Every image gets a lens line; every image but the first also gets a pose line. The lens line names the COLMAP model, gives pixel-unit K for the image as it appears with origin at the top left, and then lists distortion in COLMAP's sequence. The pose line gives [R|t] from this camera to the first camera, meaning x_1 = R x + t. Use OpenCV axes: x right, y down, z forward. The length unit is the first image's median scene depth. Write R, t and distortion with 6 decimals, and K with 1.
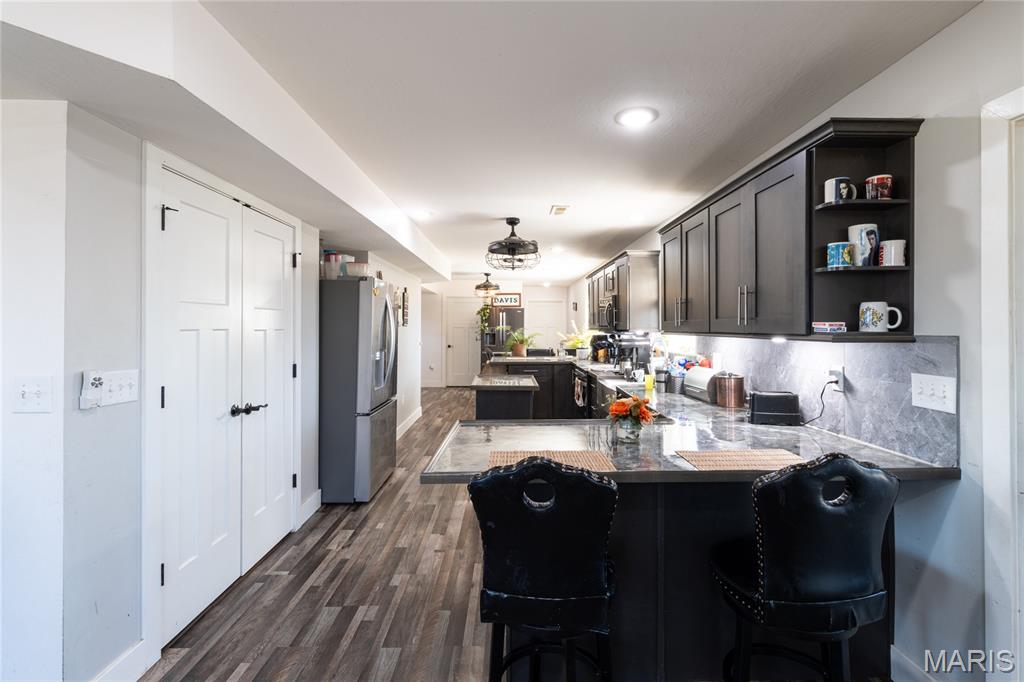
lens RADIAL K [[478.7, 0, 522.0], [0, 478.7, 327.0], [0, 0, 1]] dist [0.001682, 0.001227]
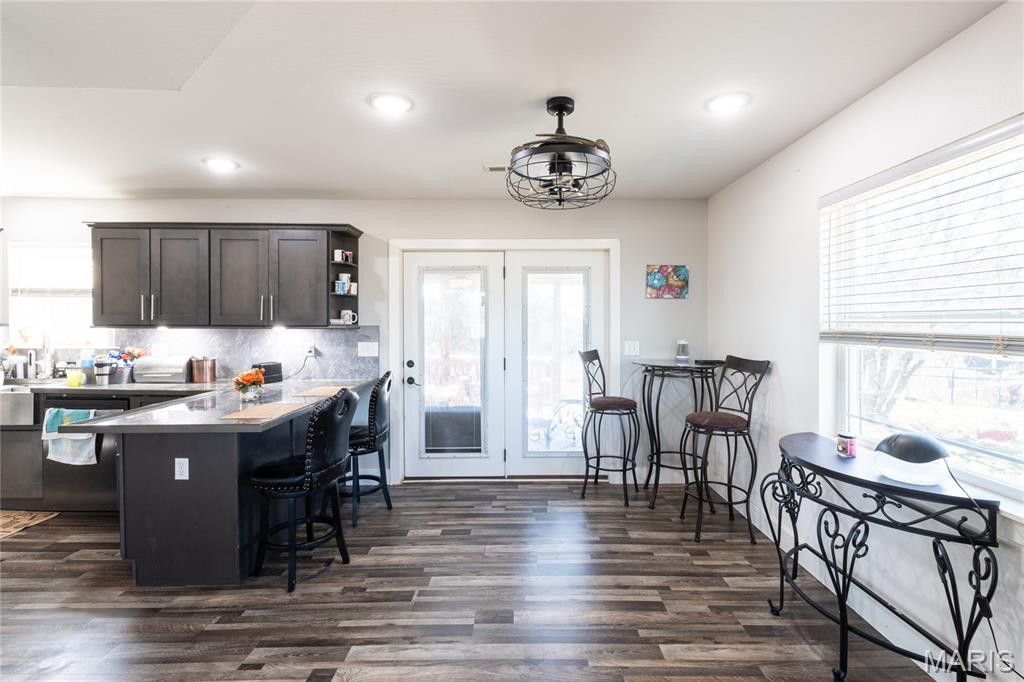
lens RADIAL K [[478.7, 0, 524.3], [0, 478.7, 335.6], [0, 0, 1]] dist [0.001682, 0.001227]
pose [[0.011121, -0.025357, 0.999617, -1.071796], [-0.003673, 0.999671, 0.025399, 0.003050], [-0.999931, -0.003954, 0.011024, 0.139595]]
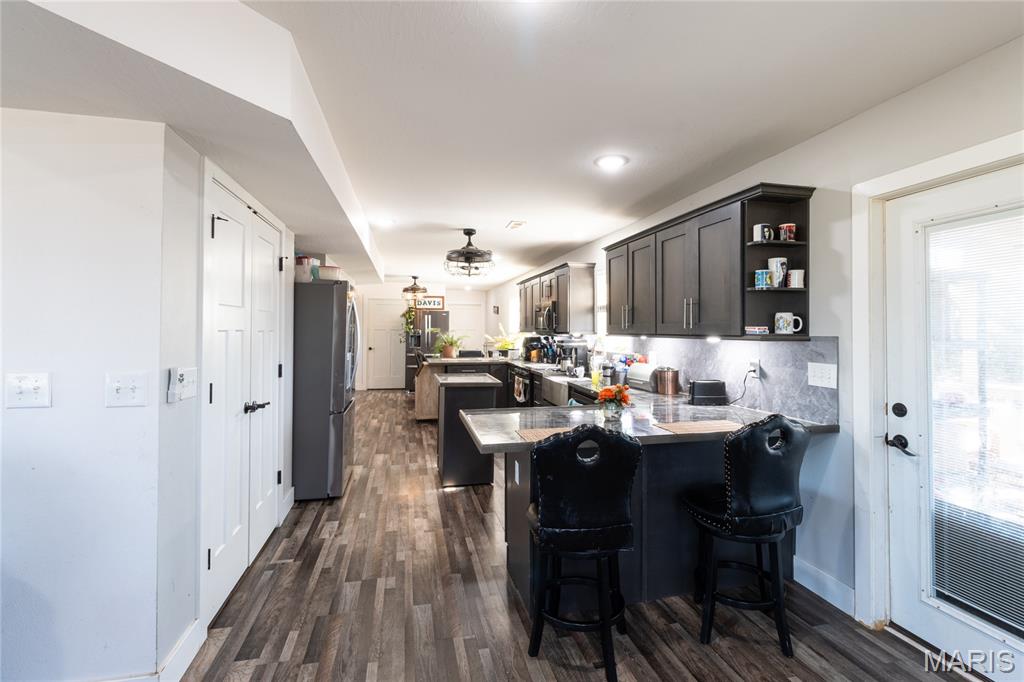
lens RADIAL K [[478.7, 0, 525.2], [0, 478.7, 327.0], [0, 0, 1]] dist [0.001682, 0.001227]
pose [[0.976541, 0.005192, 0.215267, -0.242669], [-0.004045, 0.999975, -0.005768, 0.001010], [-0.215291, 0.004762, 0.976538, -0.165323]]
